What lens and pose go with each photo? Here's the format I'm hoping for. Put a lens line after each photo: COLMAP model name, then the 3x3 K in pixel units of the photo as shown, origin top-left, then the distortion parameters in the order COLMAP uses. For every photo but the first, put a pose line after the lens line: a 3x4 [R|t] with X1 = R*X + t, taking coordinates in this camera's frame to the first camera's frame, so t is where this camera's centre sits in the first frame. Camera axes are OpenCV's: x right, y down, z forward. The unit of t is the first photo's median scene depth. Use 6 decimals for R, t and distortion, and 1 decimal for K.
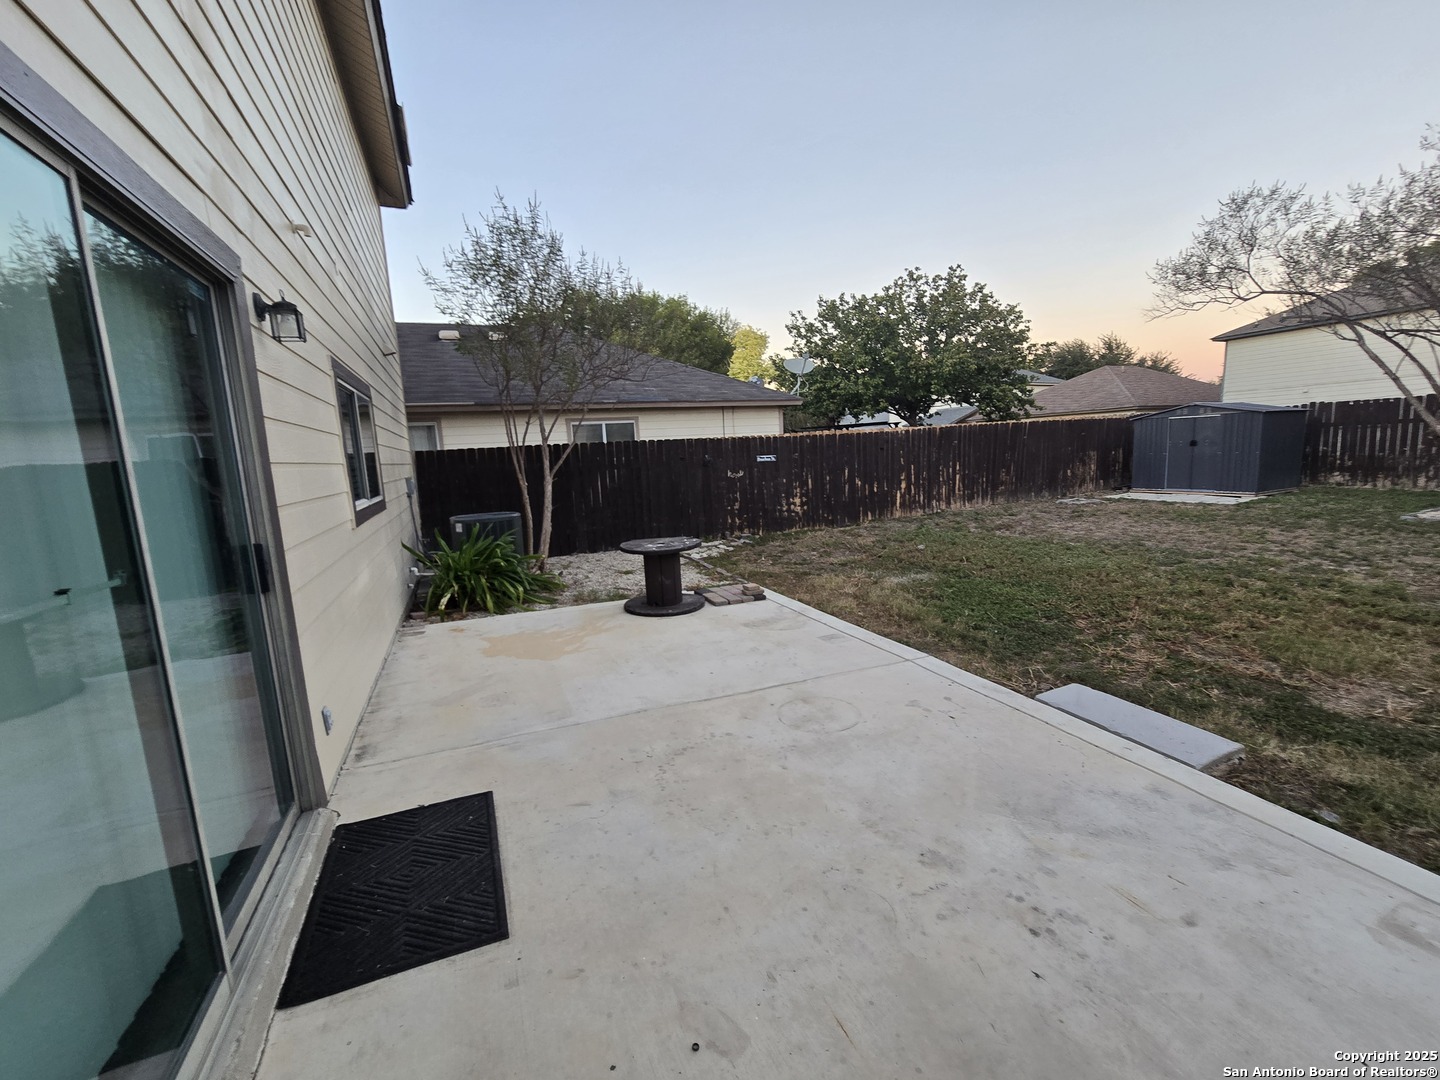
lens RADIAL K [[589.4, 0, 720.3], [0, 589.4, 537.6], [0, 0, 1]] dist [-0.011421, 0.004893]
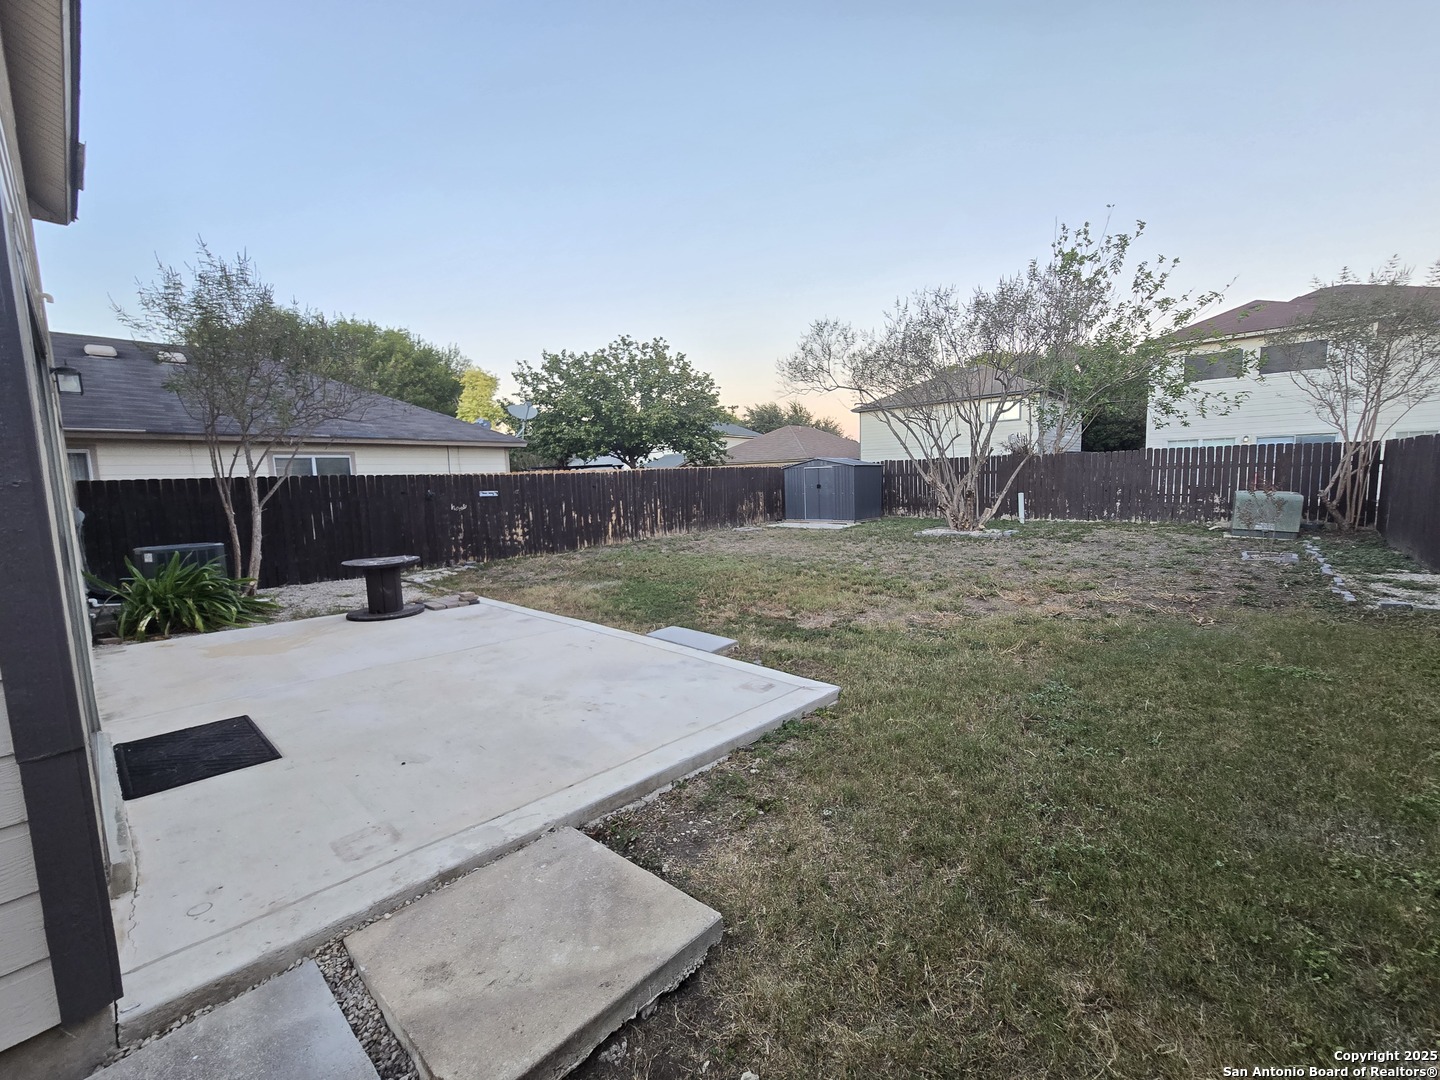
lens RADIAL K [[589.4, 0, 721.8], [0, 589.4, 544.0], [0, 0, 1]] dist [-0.011421, 0.004893]
pose [[0.911599, -0.024184, 0.410369, 0.020199], [0.047984, 0.997704, -0.047795, 0.034421], [-0.408271, 0.063261, 0.910666, -0.187771]]
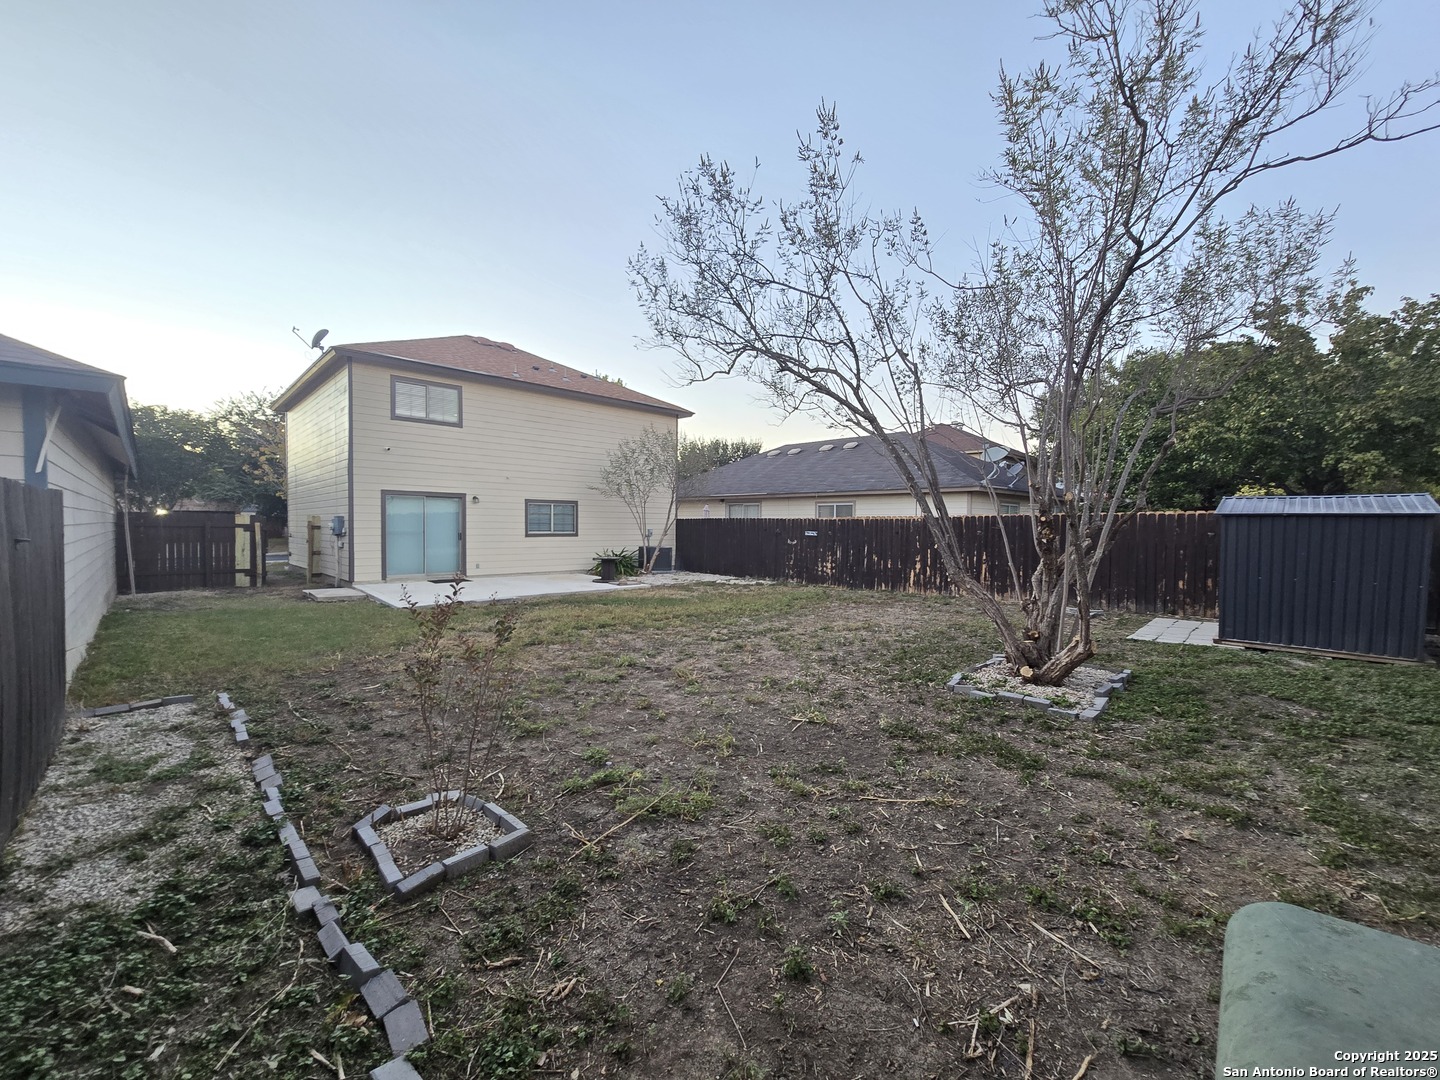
lens RADIAL K [[589.4, 0, 721.6], [0, 589.4, 540.5], [0, 0, 1]] dist [-0.011421, 0.004893]
pose [[0.350161, 0.082518, -0.933048, 1.330617], [-0.158118, 0.987025, 0.027952, -0.117897], [0.923248, 0.137744, 0.358665, 0.250706]]
